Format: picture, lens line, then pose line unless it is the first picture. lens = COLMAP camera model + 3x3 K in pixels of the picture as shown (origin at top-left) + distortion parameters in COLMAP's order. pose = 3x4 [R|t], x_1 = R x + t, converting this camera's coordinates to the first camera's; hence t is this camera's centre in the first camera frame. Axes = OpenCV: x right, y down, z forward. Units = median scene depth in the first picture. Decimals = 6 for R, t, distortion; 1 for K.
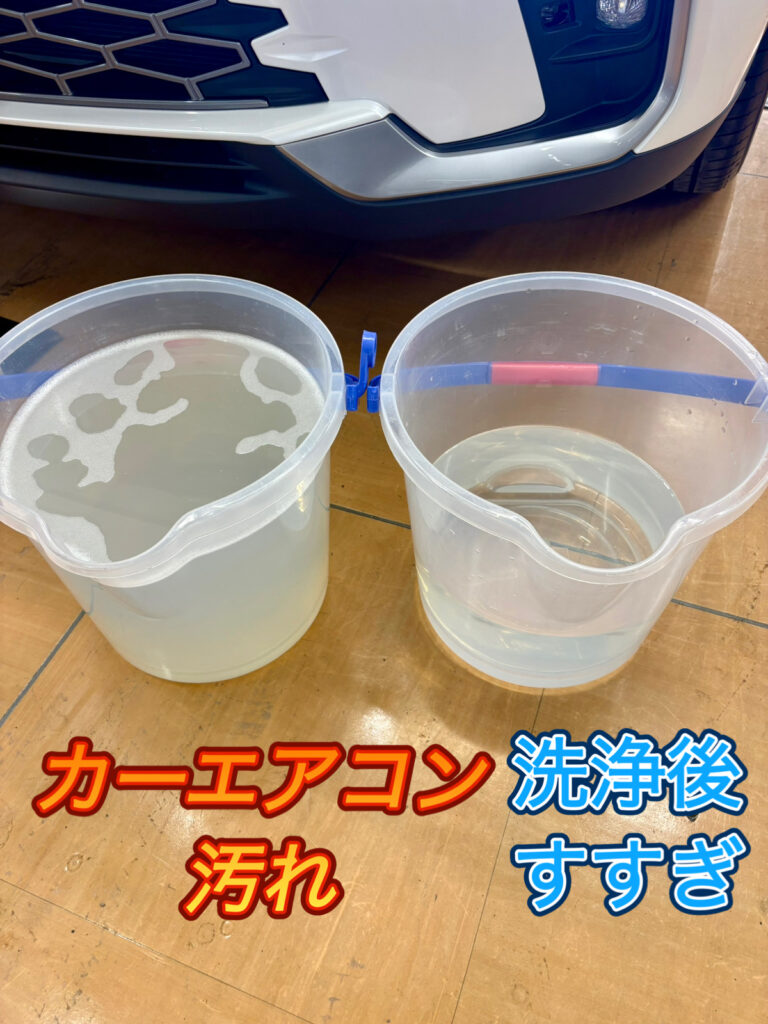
lens RADIAL K [[778.1, 0, 381.0], [0, 778.1, 511.9], [0, 0, 1]] dist [0.006346, -0.009124]
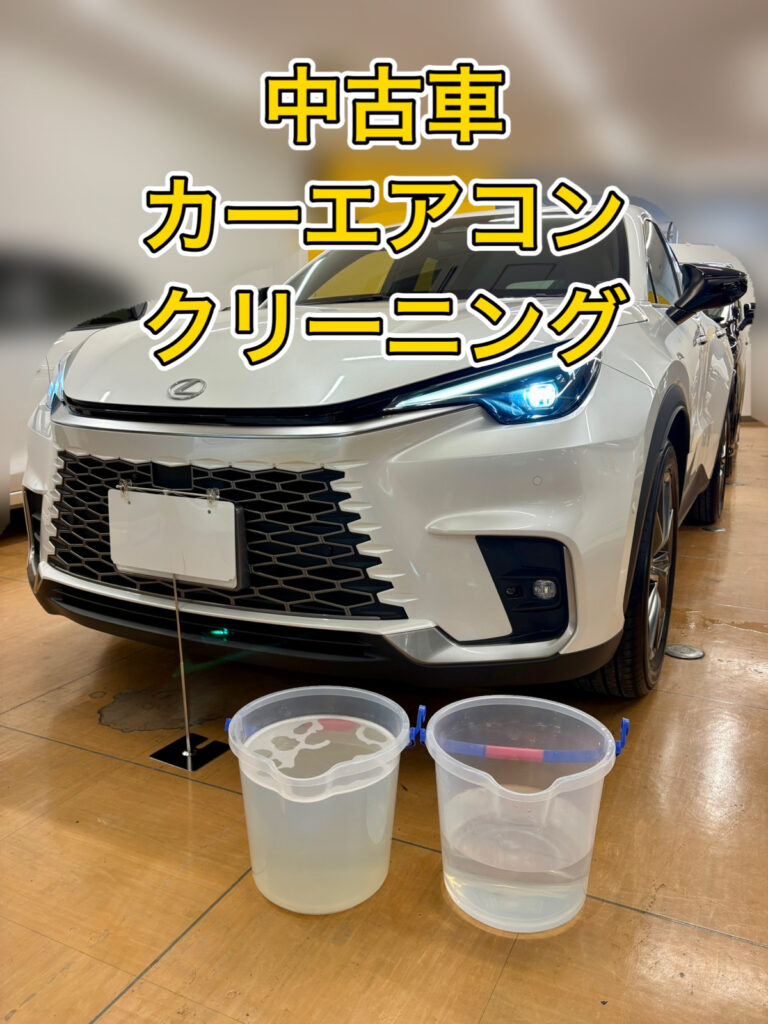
lens RADIAL K [[778.1, 0, 383.5], [0, 778.1, 511.5], [0, 0, 1]] dist [0.006346, -0.009124]
pose [[0.996220, 0.043667, -0.075089, 0.013754], [-0.081435, 0.770313, -0.632444, 0.622777], [0.030225, 0.636169, 0.770958, -0.871268]]
